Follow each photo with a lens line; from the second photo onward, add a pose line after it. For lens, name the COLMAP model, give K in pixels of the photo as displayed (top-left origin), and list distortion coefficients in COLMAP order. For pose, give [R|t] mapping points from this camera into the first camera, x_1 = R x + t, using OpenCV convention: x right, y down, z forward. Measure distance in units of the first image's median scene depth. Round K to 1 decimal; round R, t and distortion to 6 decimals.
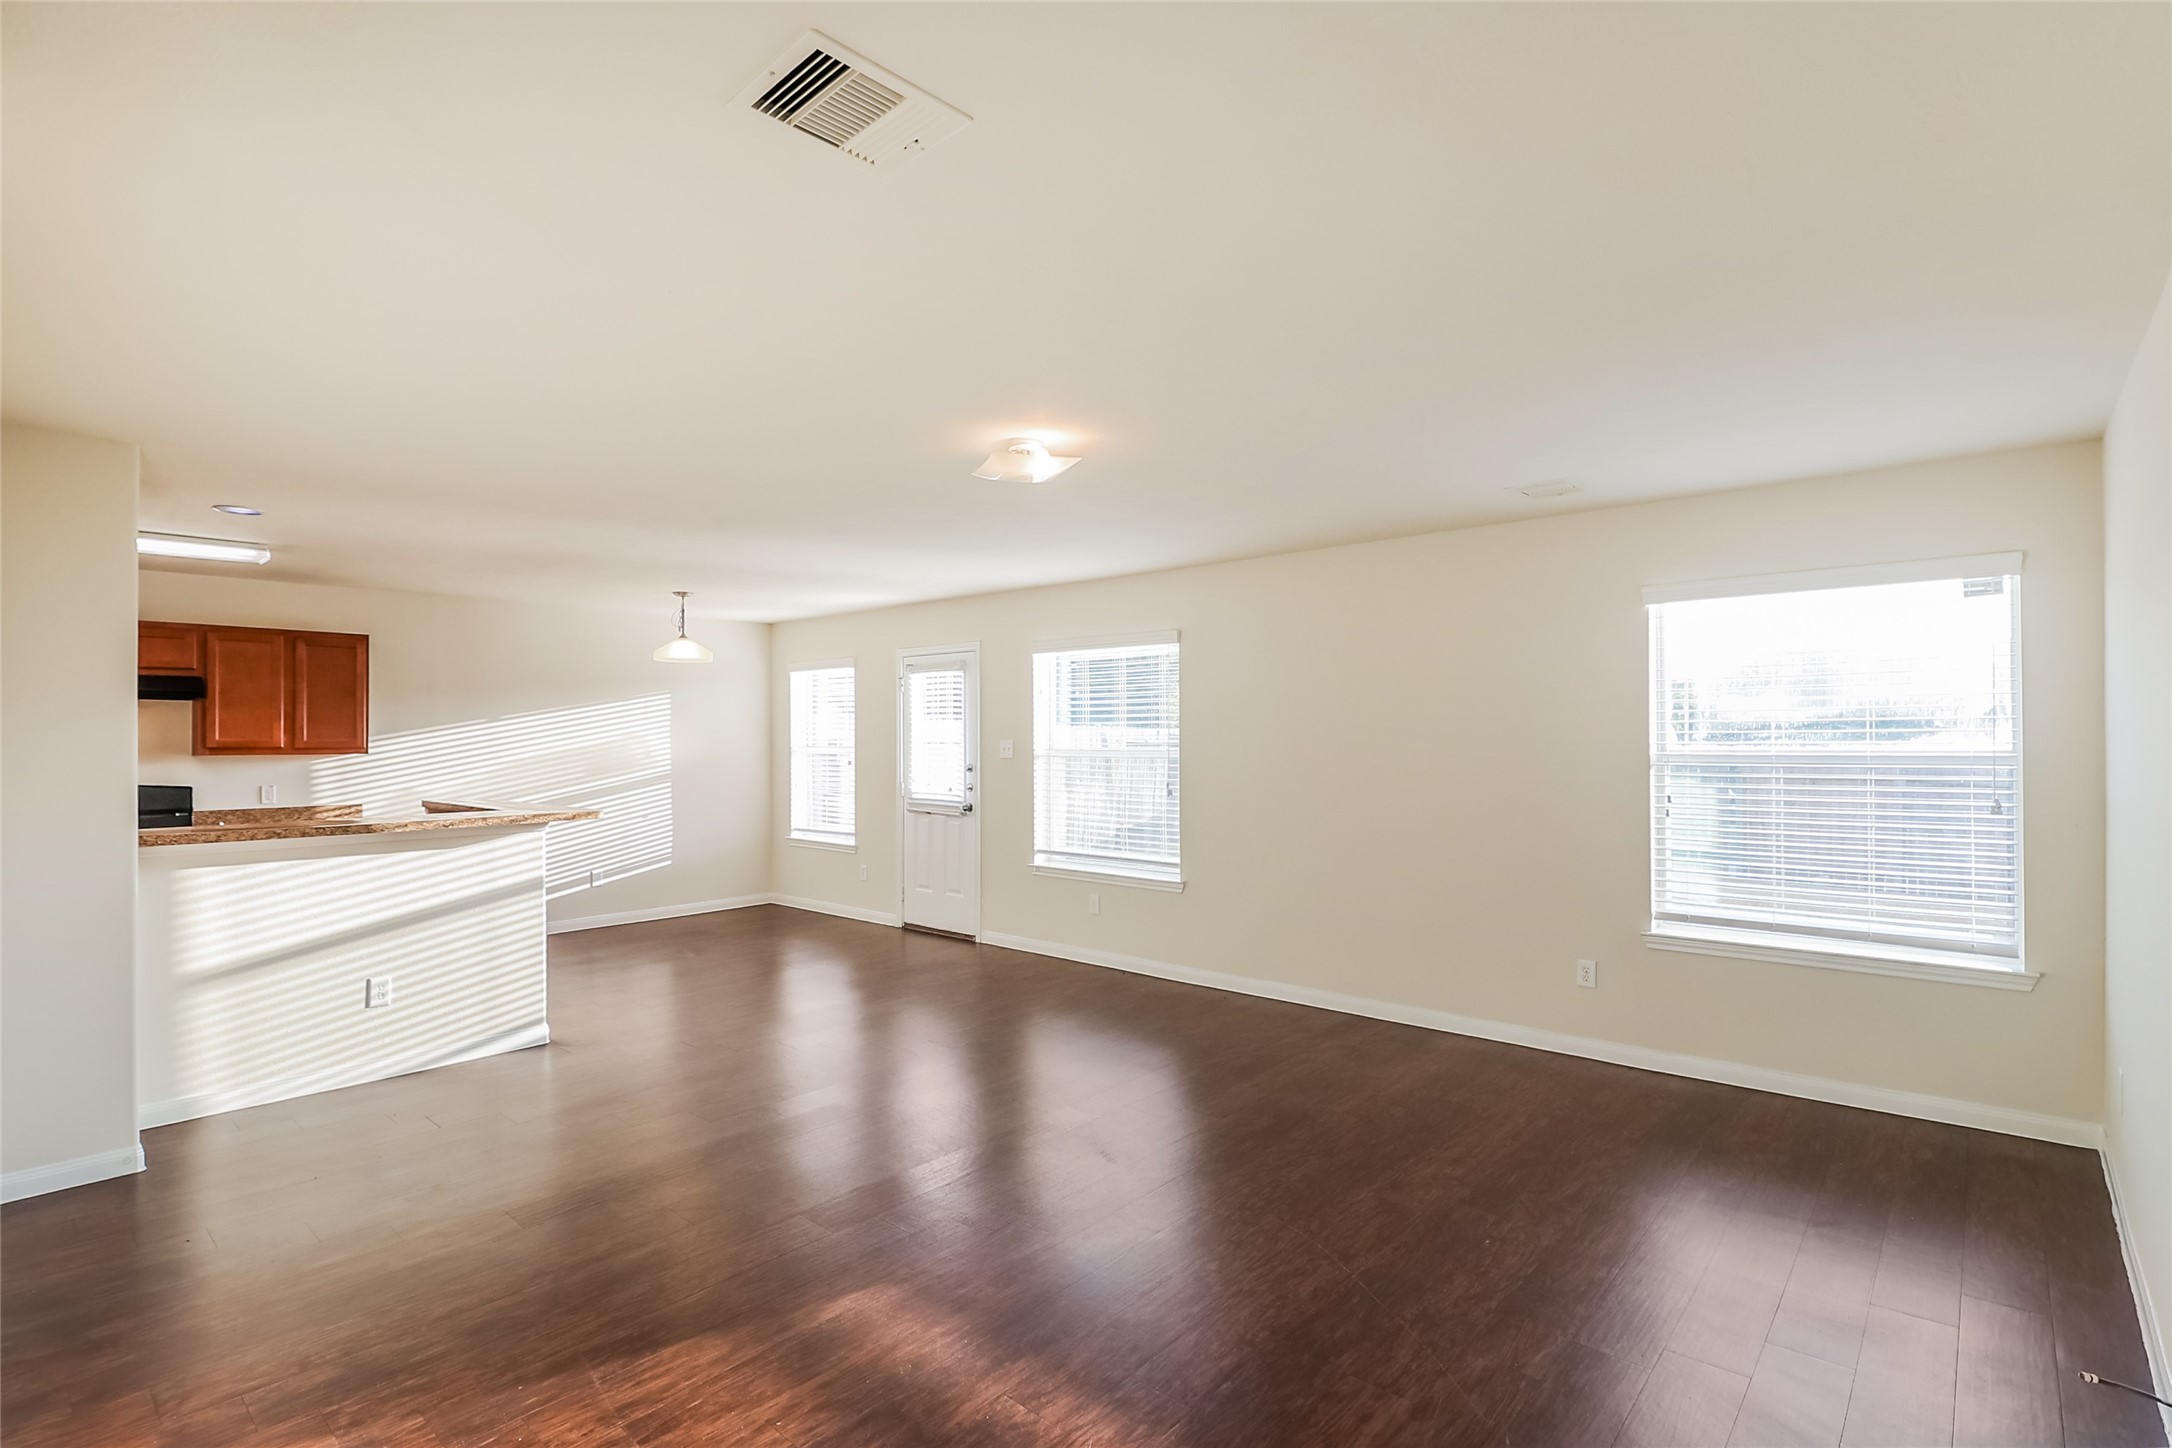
lens RADIAL K [[985.6, 0, 1086.0], [0, 985.6, 724.0], [0, 0, 1]] dist [-0.002020, -0.000364]
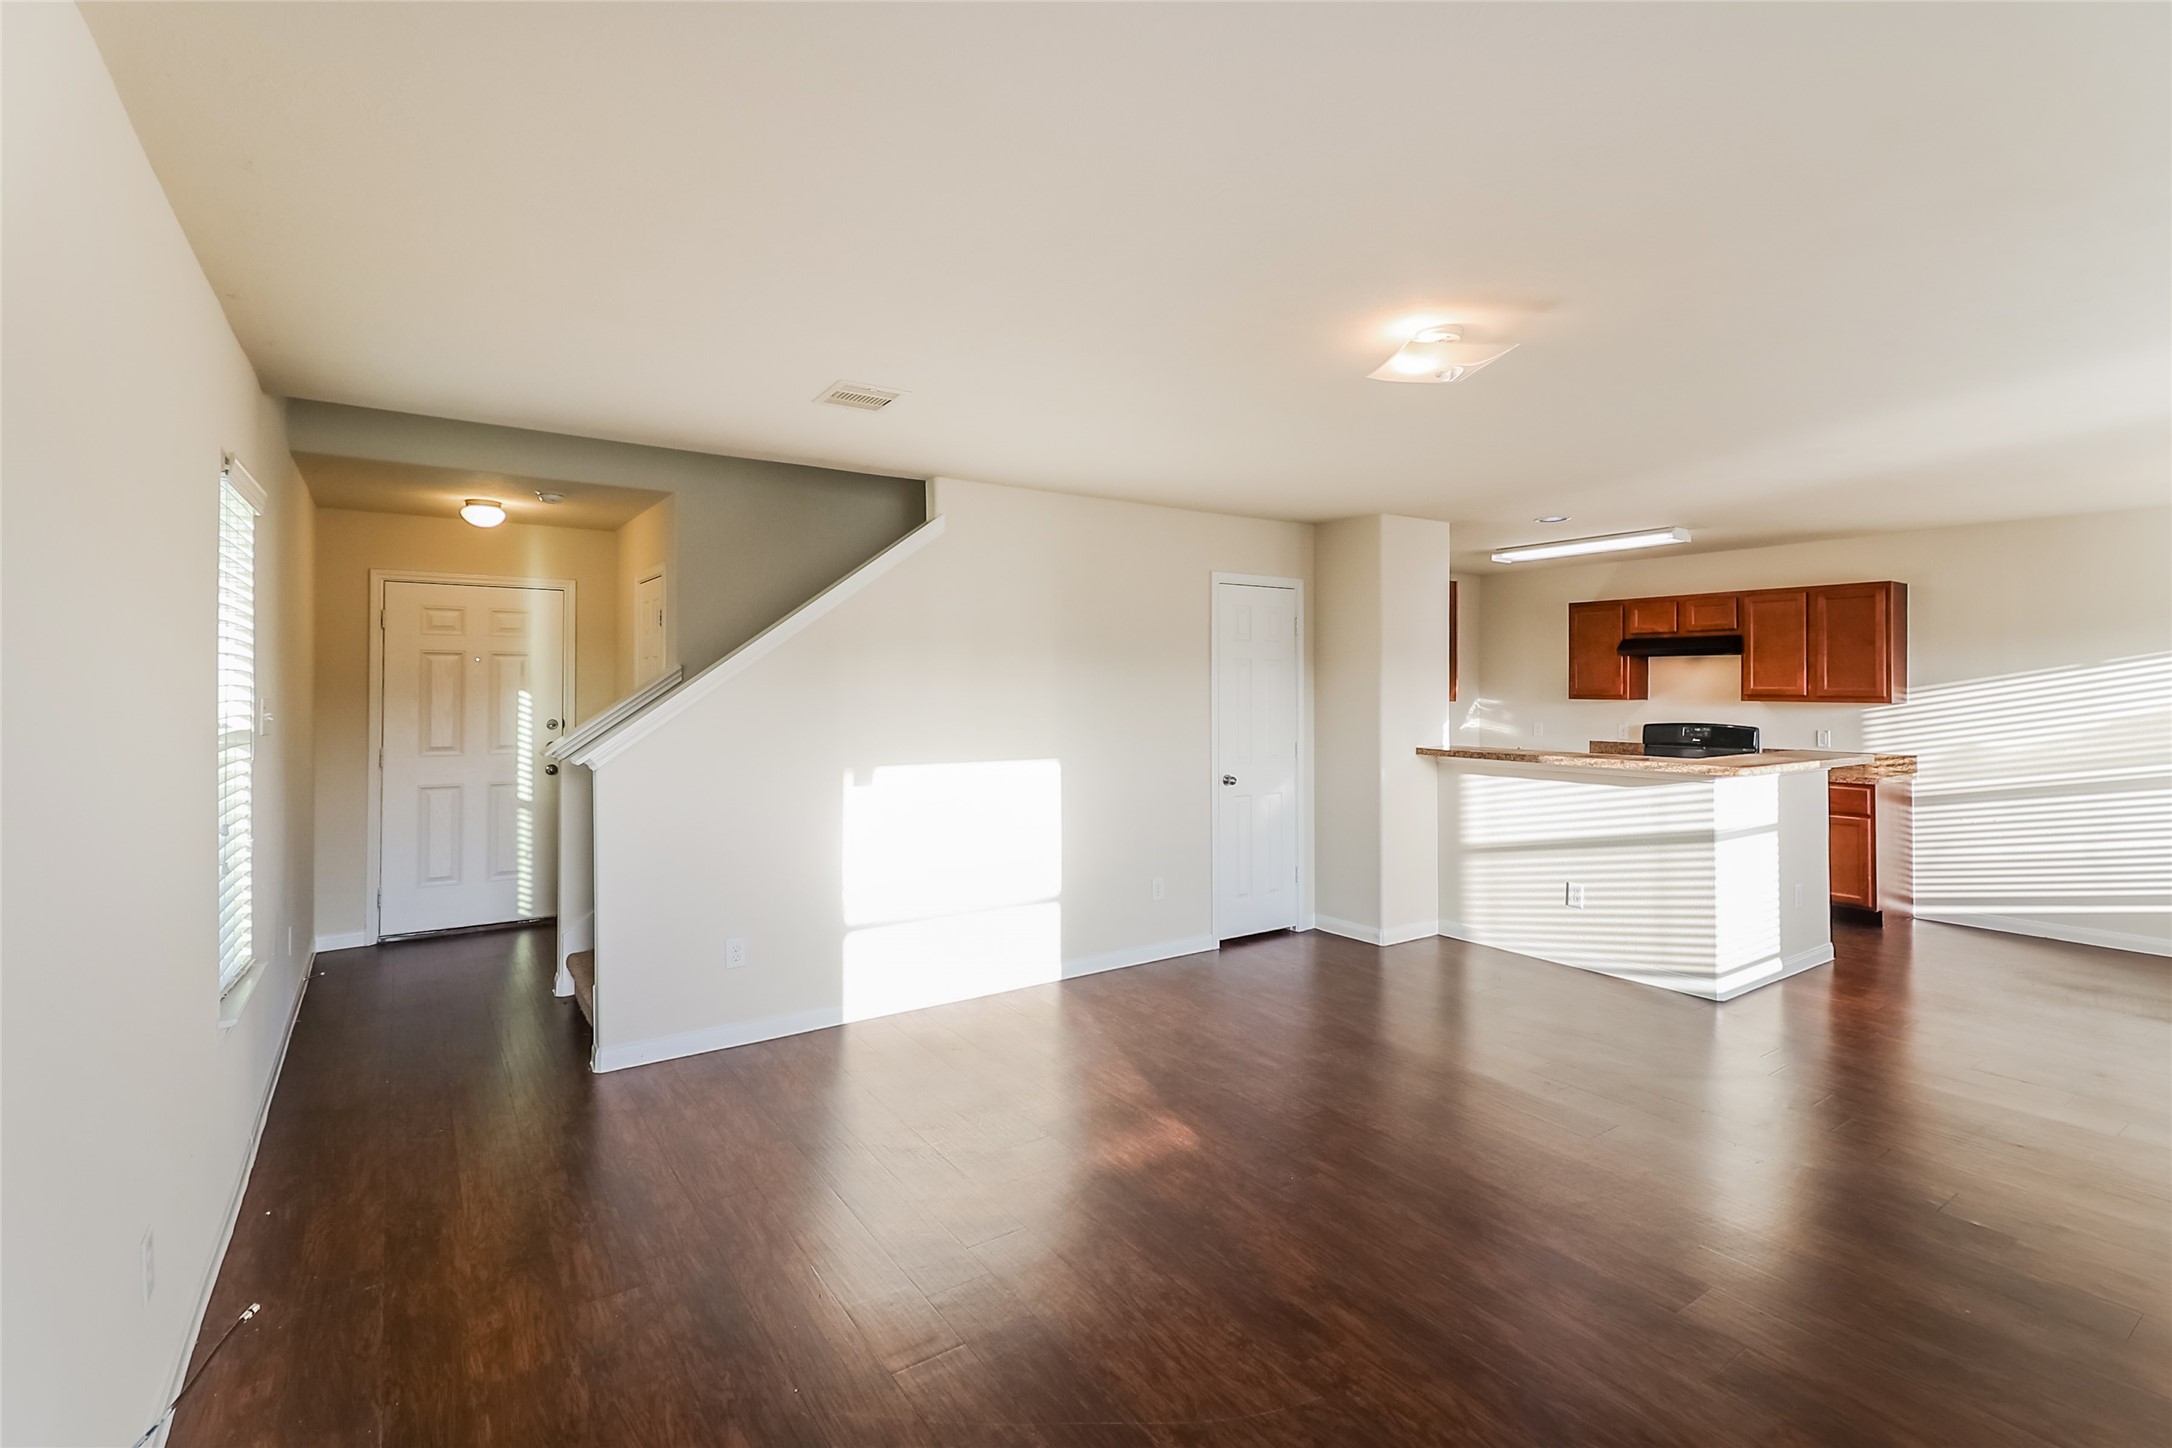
lens RADIAL K [[994.6, 0, 1084.7], [0, 994.6, 675.4], [0, 0, 1]] dist [-0.000764, -0.000082]
pose [[-0.211793, -0.004319, -0.977305, 0.438634], [0.012003, 0.999903, -0.007020, -0.000073], [0.977241, -0.013217, -0.211721, 0.473413]]
